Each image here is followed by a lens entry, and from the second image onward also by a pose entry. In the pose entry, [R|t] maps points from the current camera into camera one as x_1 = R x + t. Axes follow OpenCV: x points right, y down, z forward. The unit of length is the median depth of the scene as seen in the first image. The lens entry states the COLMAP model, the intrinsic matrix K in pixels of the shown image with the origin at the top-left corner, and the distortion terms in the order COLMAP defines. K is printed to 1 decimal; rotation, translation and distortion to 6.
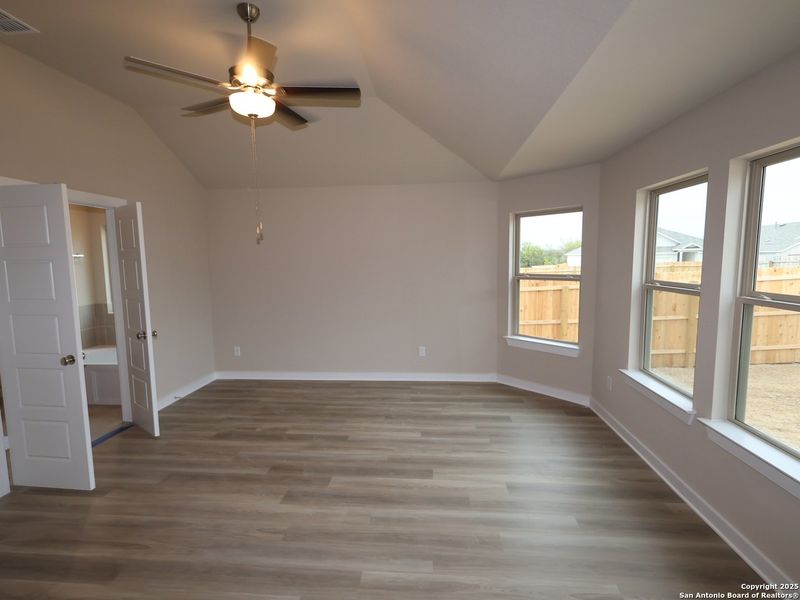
lens RADIAL K [[423.4, 0, 400.7], [0, 423.4, 303.5], [0, 0, 1]] dist [0.009330, 0.001032]
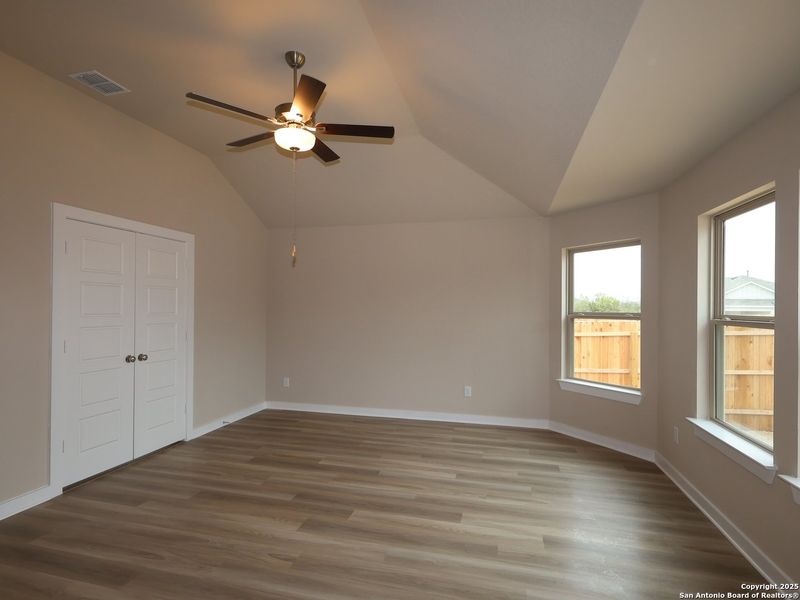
lens RADIAL K [[423.4, 0, 397.6], [0, 423.4, 304.5], [0, 0, 1]] dist [0.009330, 0.001032]
pose [[0.986412, 0.020036, -0.163065, 0.076416], [-0.038246, 0.993272, -0.109308, 0.047205], [0.159778, 0.114059, 0.980541, 0.024365]]
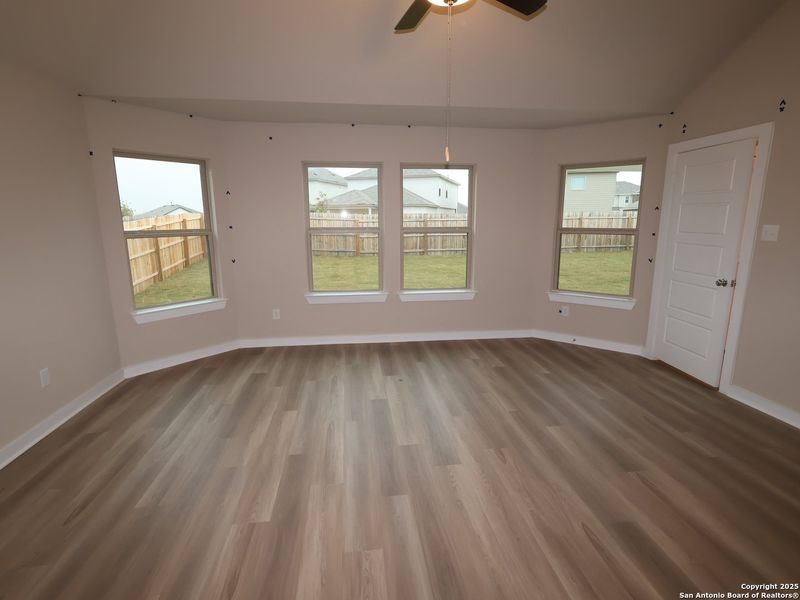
lens RADIAL K [[423.4, 0, 400.7], [0, 423.4, 295.7], [0, 0, 1]] dist [0.009330, 0.001032]
pose [[-0.216514, -0.161887, 0.962764, -0.925629], [0.113739, 0.975258, 0.189567, -0.070522], [-0.969631, 0.150547, -0.192744, 1.058782]]
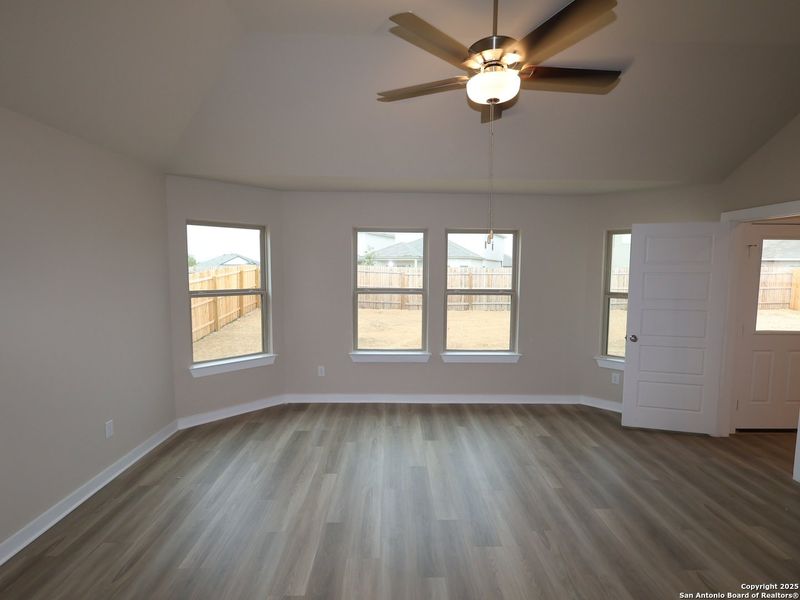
lens RADIAL K [[423.4, 0, 403.8], [0, 423.4, 298.7], [0, 0, 1]] dist [0.009330, 0.001032]
pose [[-0.118412, -0.061432, 0.991062, -0.944826], [0.101898, 0.992063, 0.073669, -0.114505], [-0.987722, 0.109711, -0.111212, 1.053020]]
